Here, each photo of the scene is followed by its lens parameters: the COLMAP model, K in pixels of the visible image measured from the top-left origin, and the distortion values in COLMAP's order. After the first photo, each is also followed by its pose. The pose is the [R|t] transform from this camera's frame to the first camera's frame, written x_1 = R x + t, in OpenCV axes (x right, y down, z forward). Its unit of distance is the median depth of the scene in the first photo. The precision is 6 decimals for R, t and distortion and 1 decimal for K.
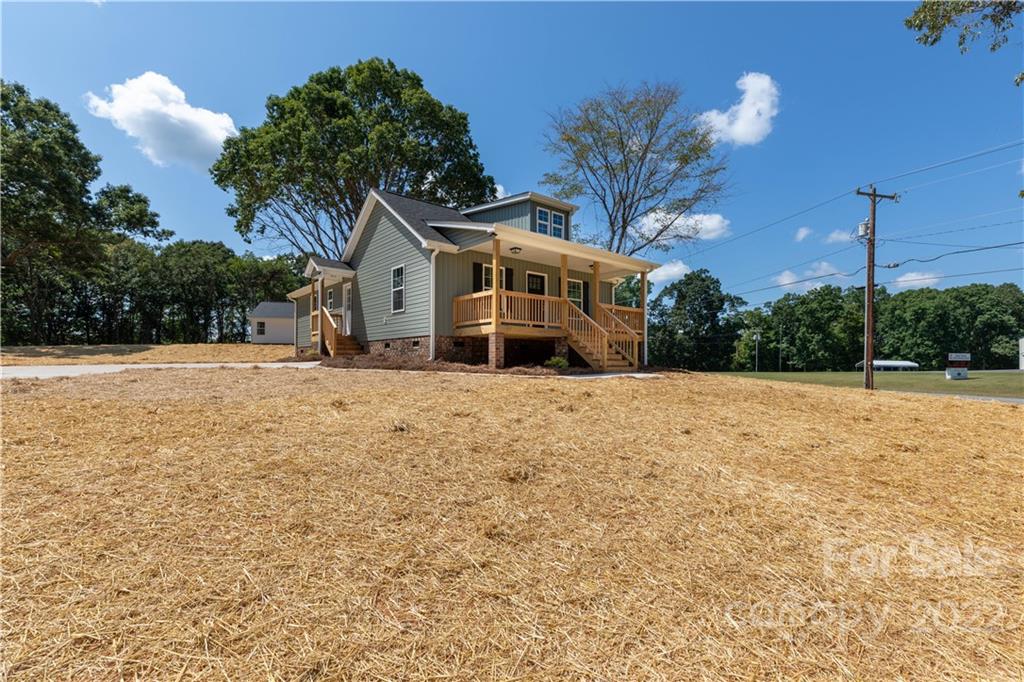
lens RADIAL K [[467.9, 0, 509.4], [0, 467.9, 356.3], [0, 0, 1]] dist [-0.001928, -0.000233]
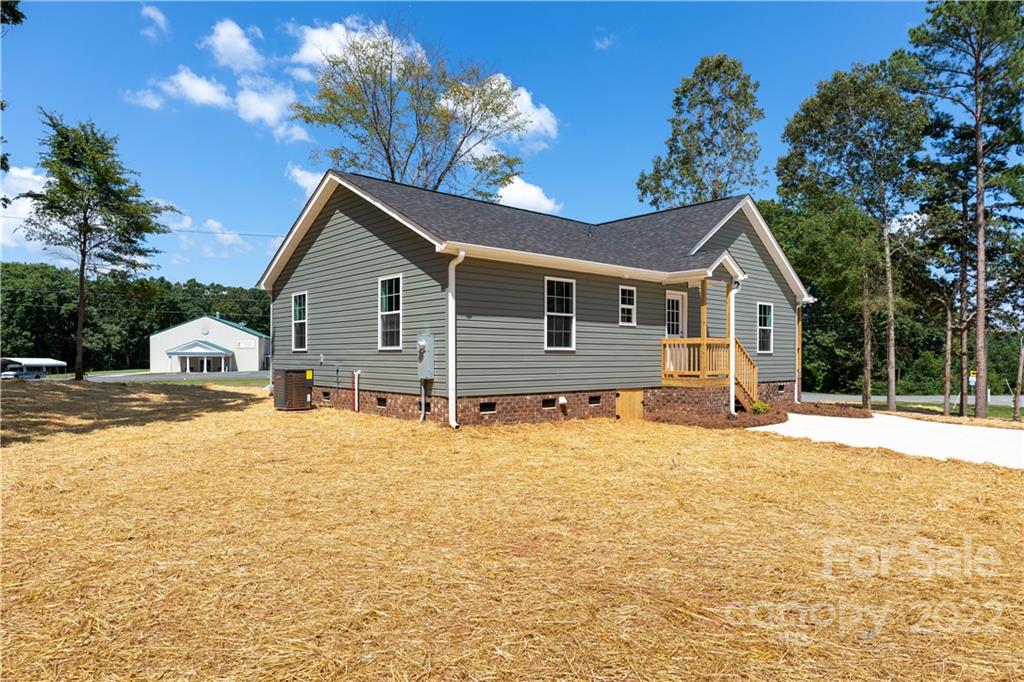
lens RADIAL K [[630.7, 0, 511.7], [0, 630.7, 358.0], [0, 0, 1]] dist [0.001461, 0.001318]
pose [[-0.016956, -0.006275, 0.999837, -1.013460], [-0.020346, 0.999775, 0.005930, -0.057415], [-0.999649, -0.020243, -0.017080, 1.051392]]
